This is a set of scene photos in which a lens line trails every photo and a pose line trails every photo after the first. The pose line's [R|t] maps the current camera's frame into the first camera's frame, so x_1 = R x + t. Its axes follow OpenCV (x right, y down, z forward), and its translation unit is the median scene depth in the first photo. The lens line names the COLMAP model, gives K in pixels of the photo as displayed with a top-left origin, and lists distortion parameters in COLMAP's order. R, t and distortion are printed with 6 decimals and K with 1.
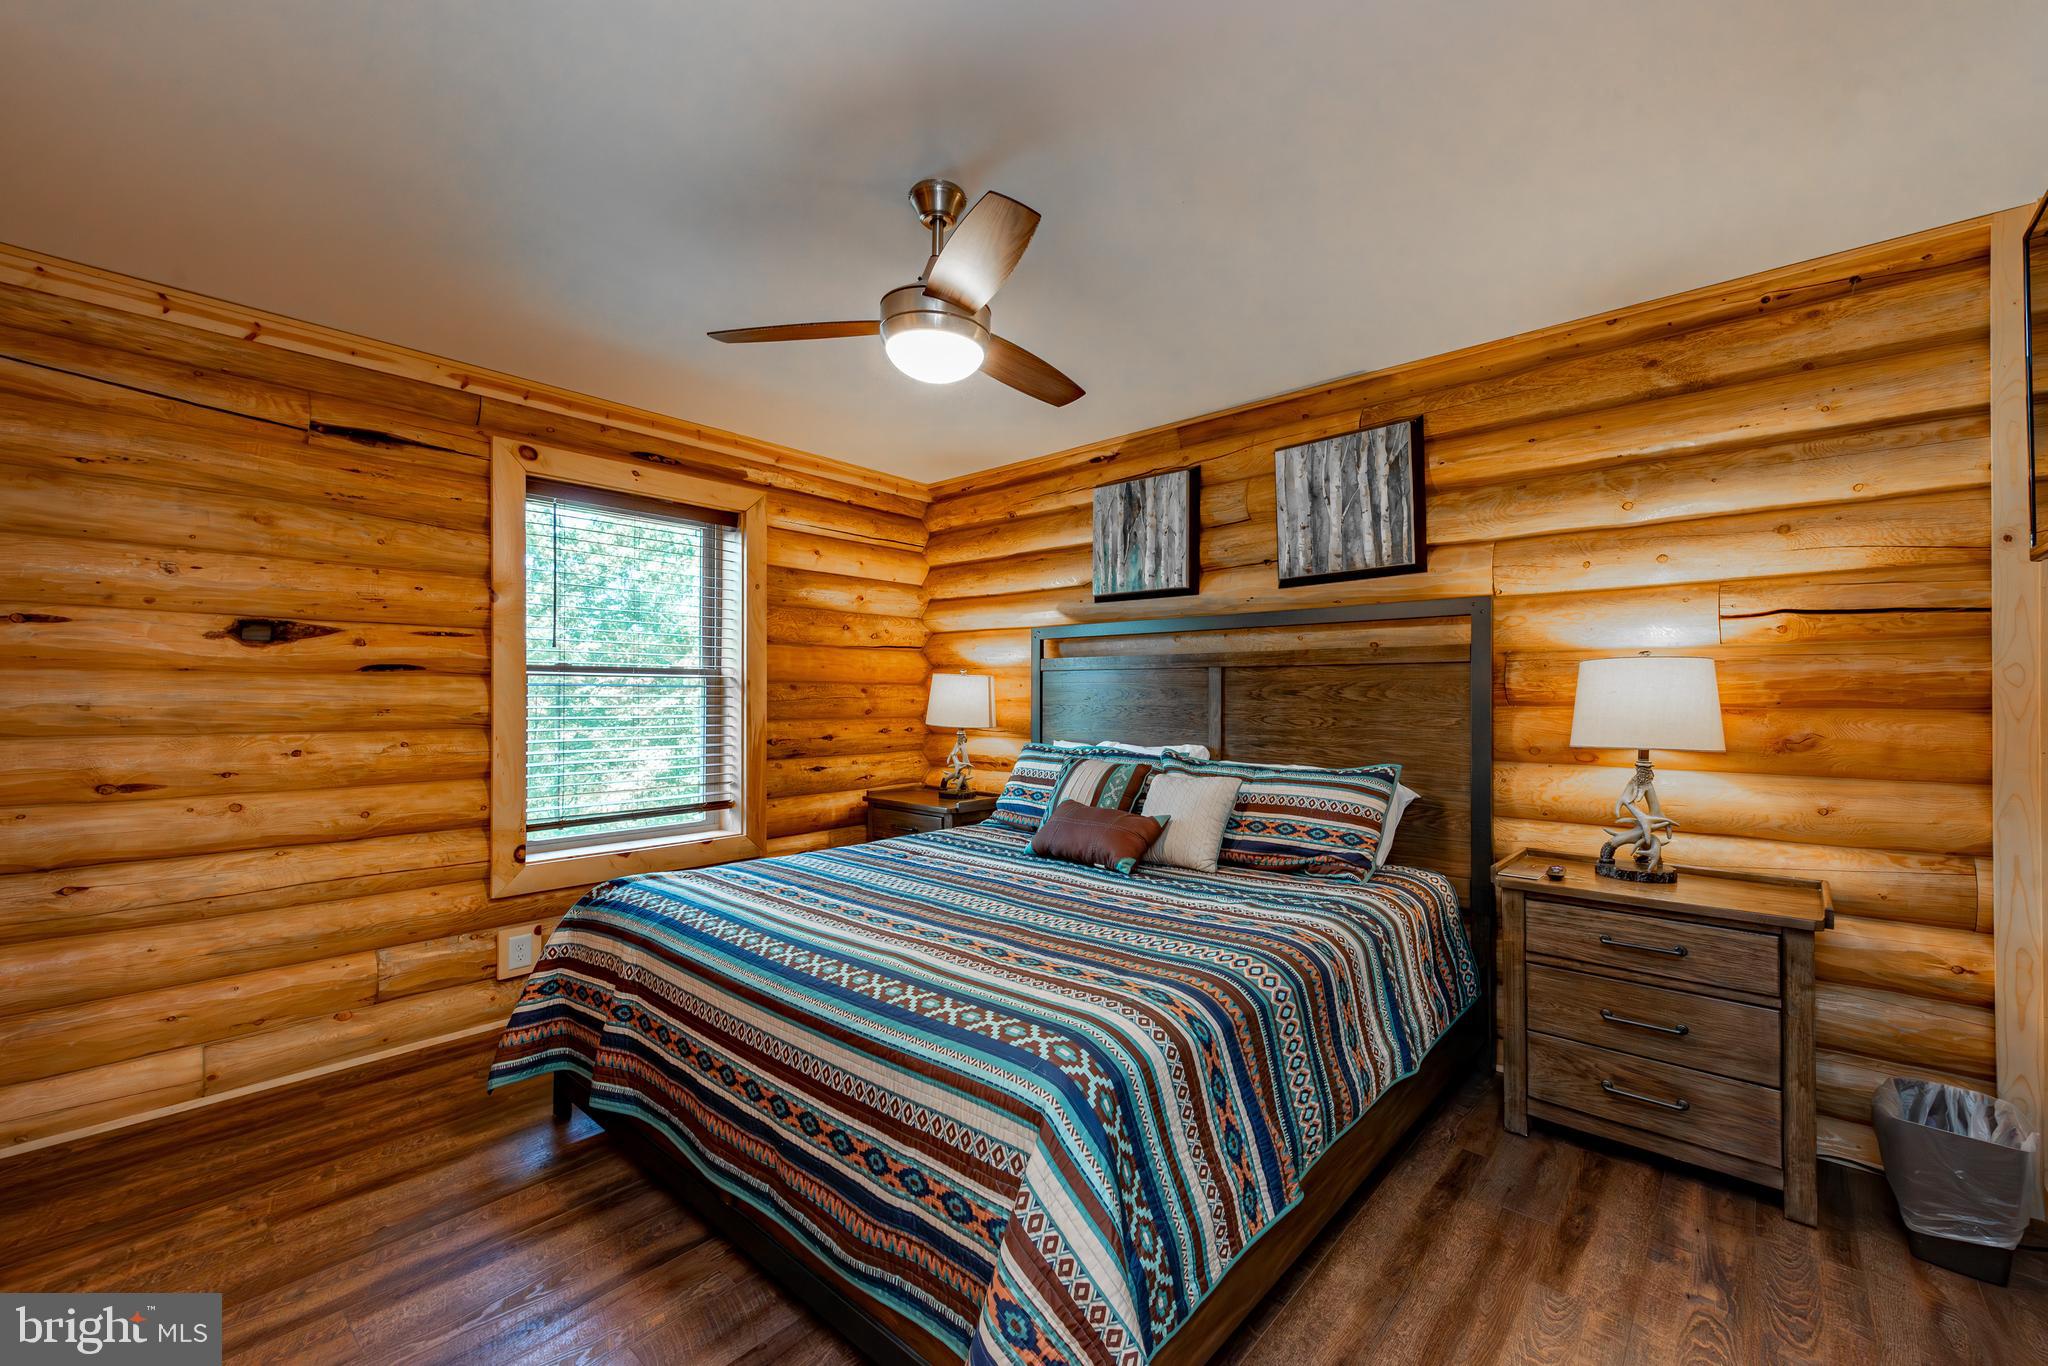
lens RADIAL K [[832.1, 0, 1037.5], [0, 832.1, 691.2], [0, 0, 1]] dist [-0.000361, -0.000198]
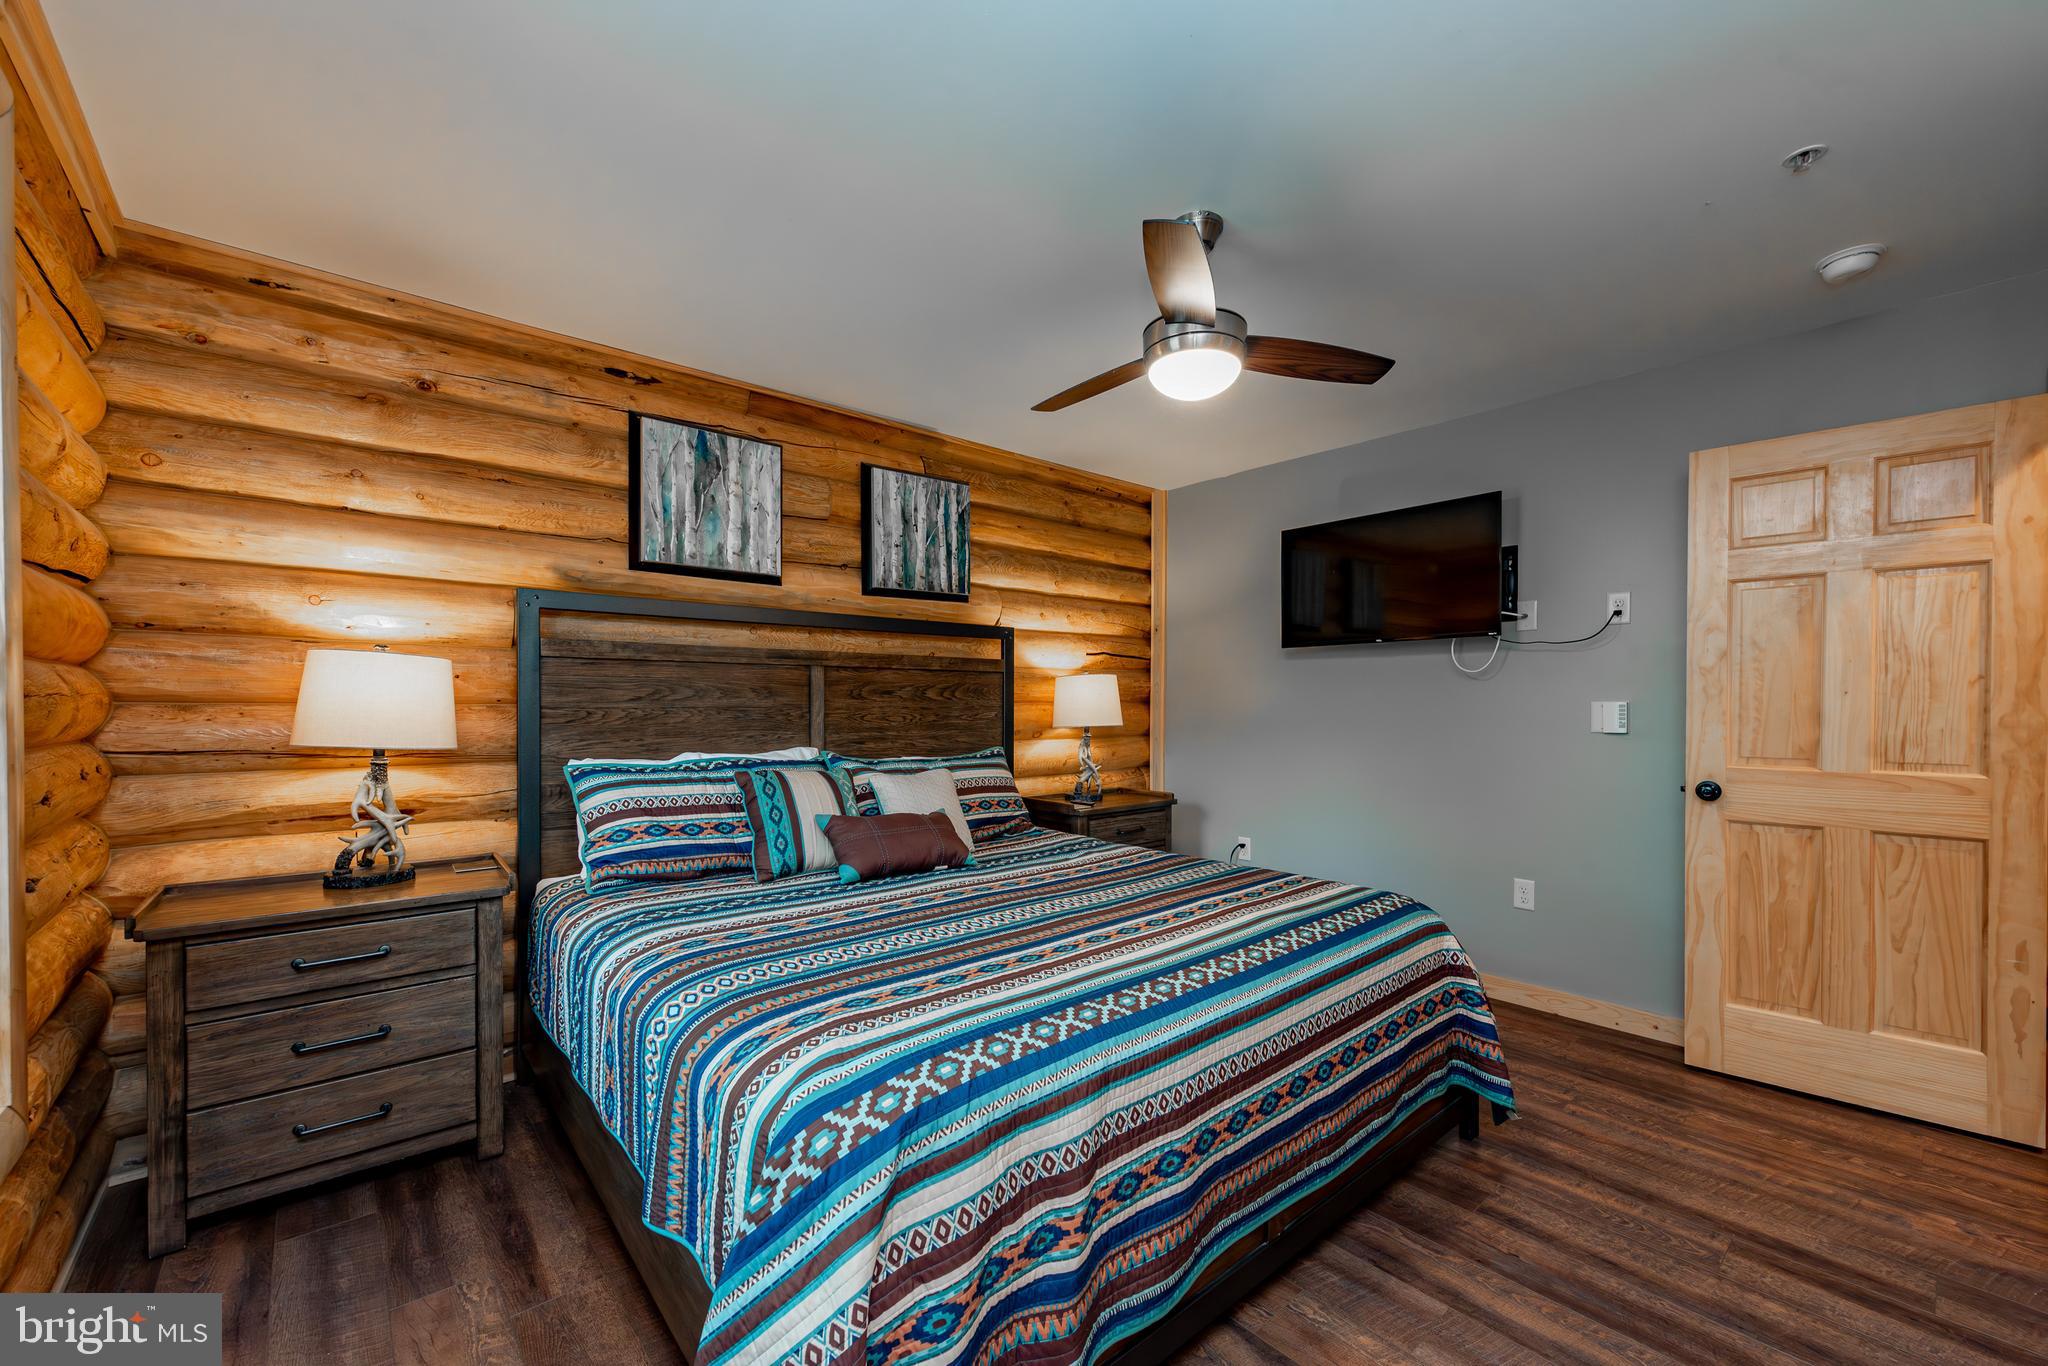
lens RADIAL K [[803.5, 0, 1090.4], [0, 803.5, 703.4], [0, 0, 1]] dist [0.001520, 0.000010]
pose [[0.102894, -0.007316, 0.994665, -0.729863], [-0.012148, 0.999889, 0.008611, 0.003532], [-0.994618, -0.012970, 0.102794, 0.623042]]
